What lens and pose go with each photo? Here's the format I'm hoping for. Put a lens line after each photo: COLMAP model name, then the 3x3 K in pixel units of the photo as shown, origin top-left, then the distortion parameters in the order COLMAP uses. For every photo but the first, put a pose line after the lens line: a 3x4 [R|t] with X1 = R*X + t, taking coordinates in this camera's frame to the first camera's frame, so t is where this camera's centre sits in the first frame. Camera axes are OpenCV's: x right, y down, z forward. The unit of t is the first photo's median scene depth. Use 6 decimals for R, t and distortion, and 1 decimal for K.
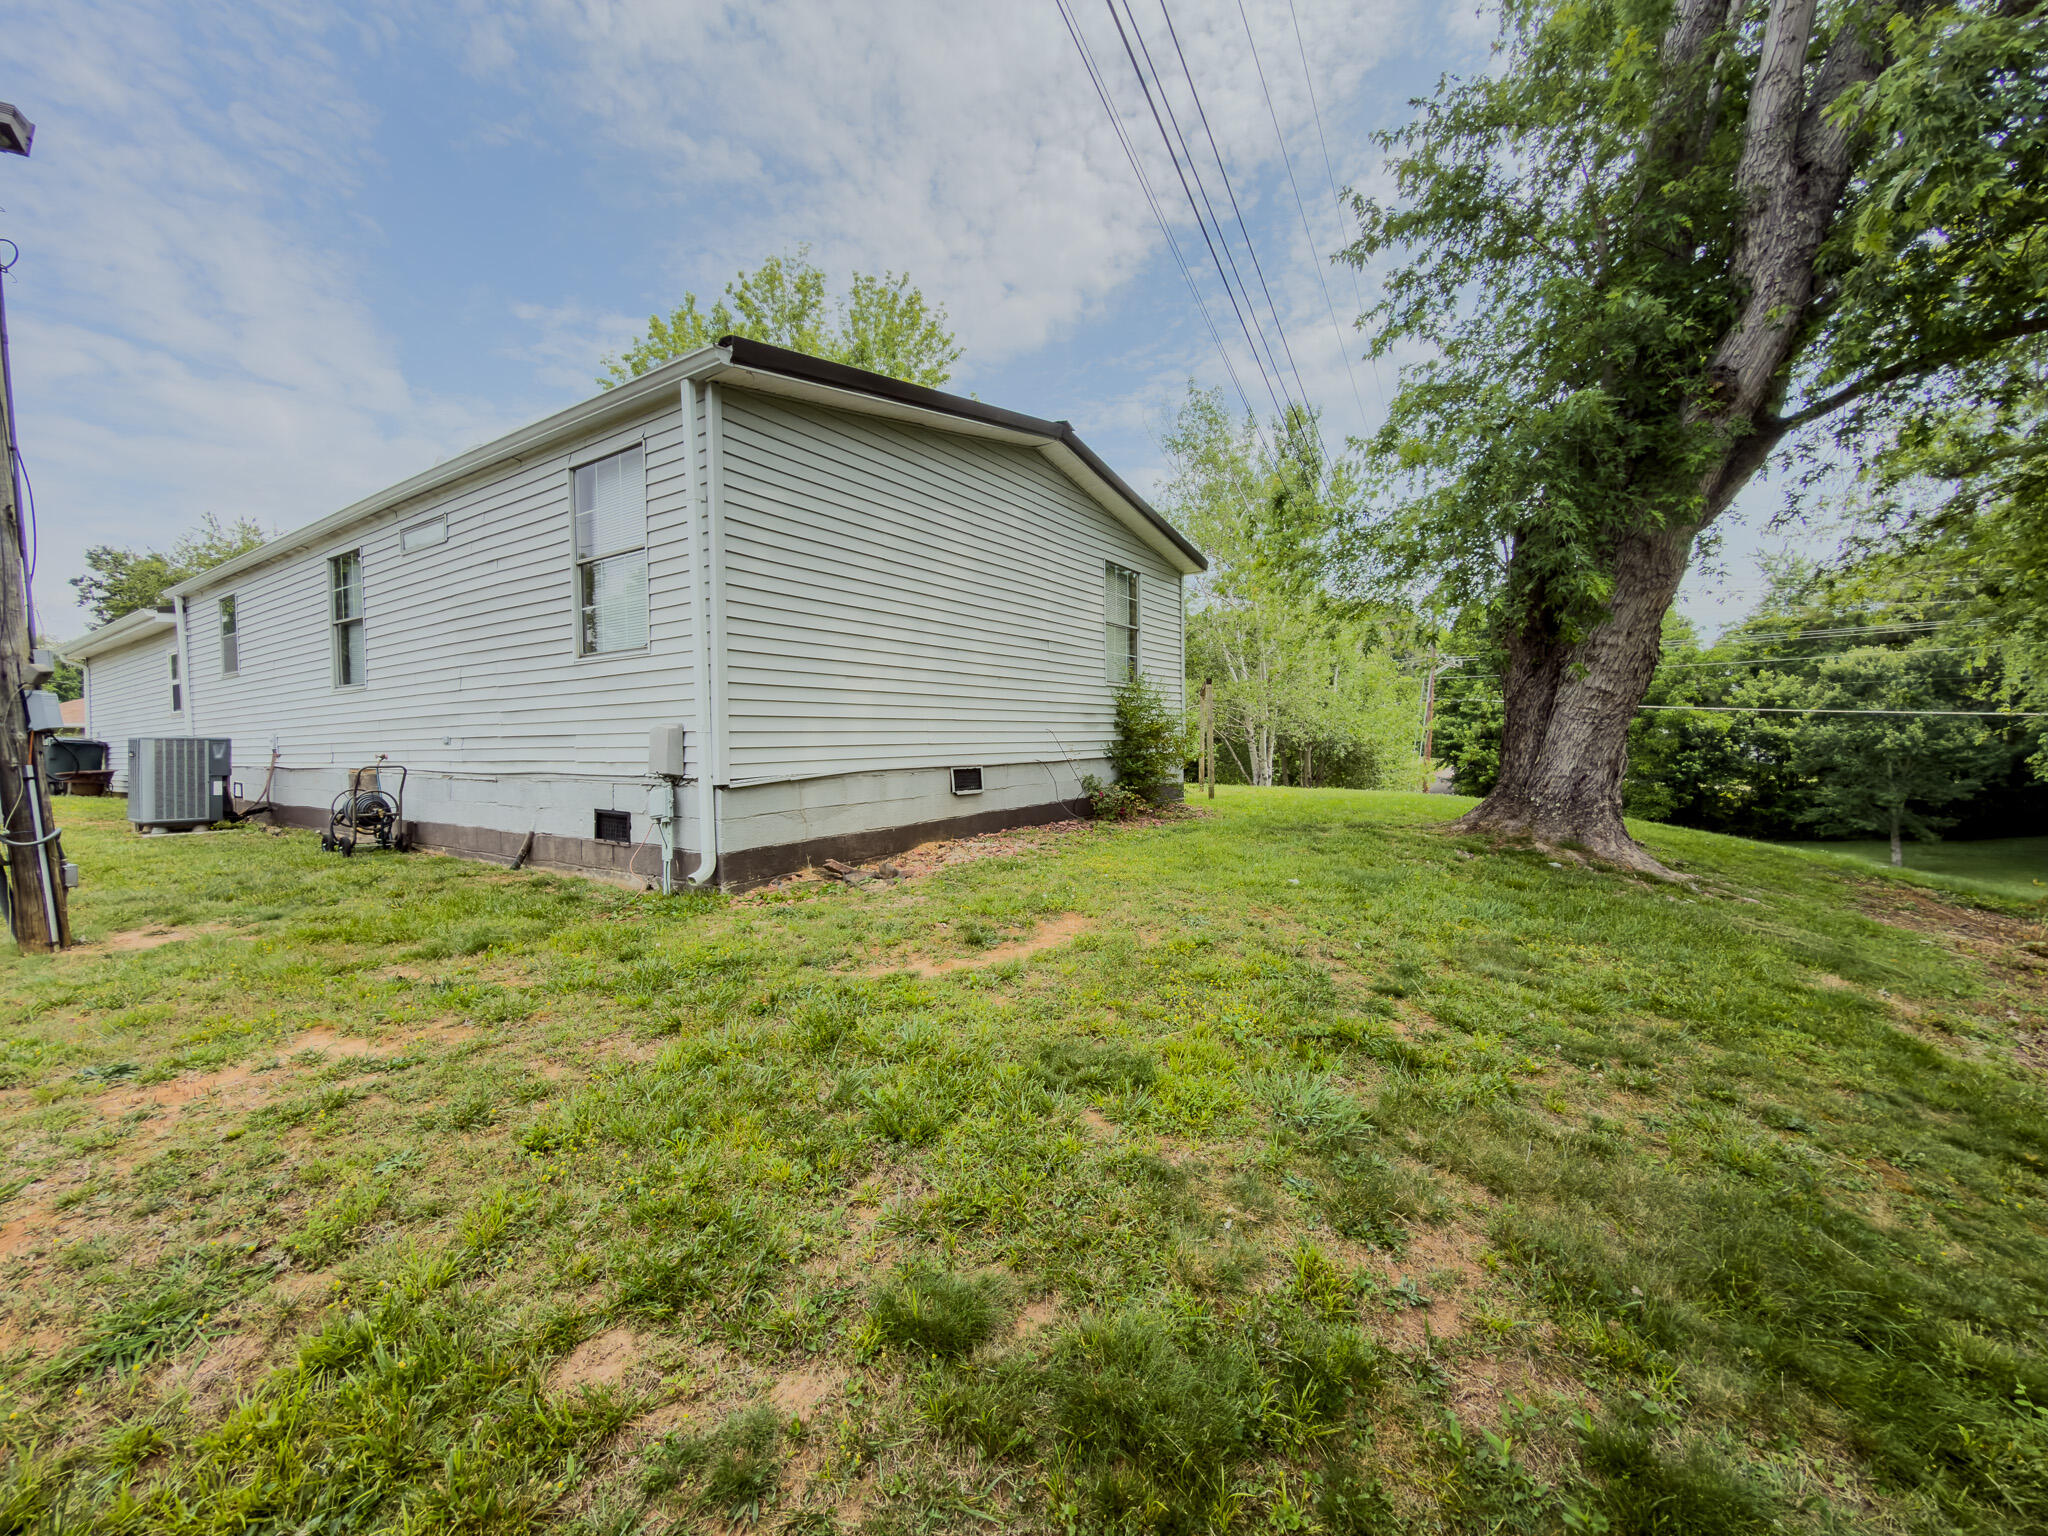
lens RADIAL K [[816.3, 0, 1033.0], [0, 816.3, 767.7], [0, 0, 1]] dist [-0.005982, 0.000845]
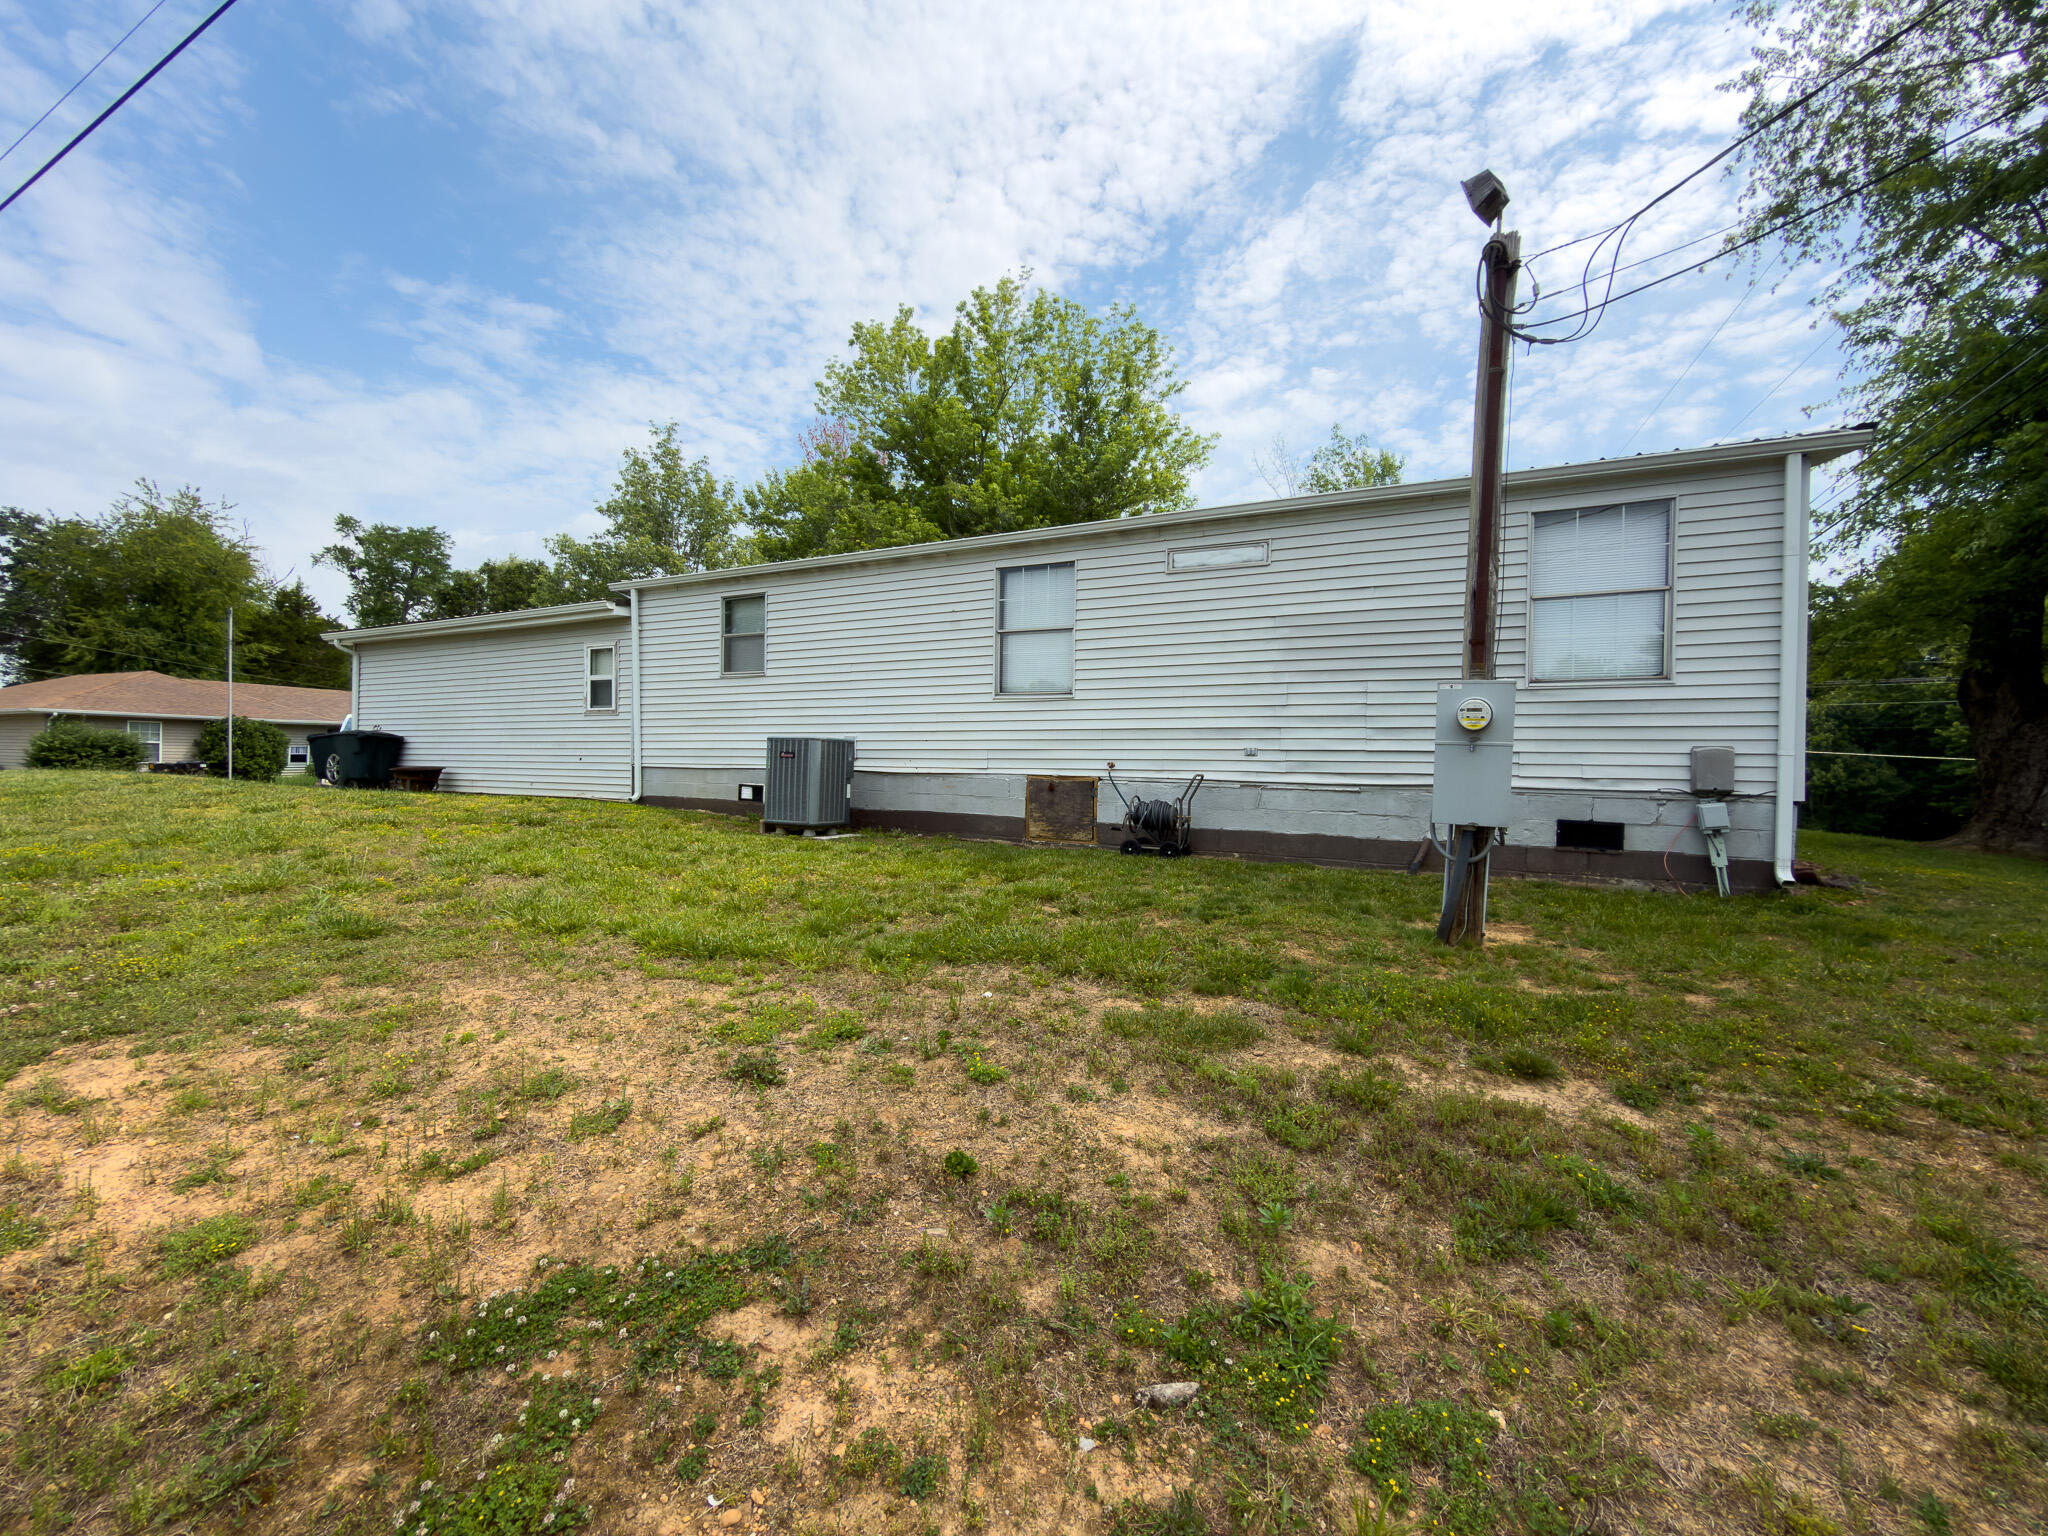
lens RADIAL K [[816.3, 0, 1024.6], [0, 816.3, 751.4], [0, 0, 1]] dist [-0.005982, 0.000845]
pose [[0.992284, 0.028505, 0.120666, -1.128592], [-0.023665, 0.998864, -0.041357, 0.017088], [-0.121708, 0.038183, 0.991831, -0.010132]]
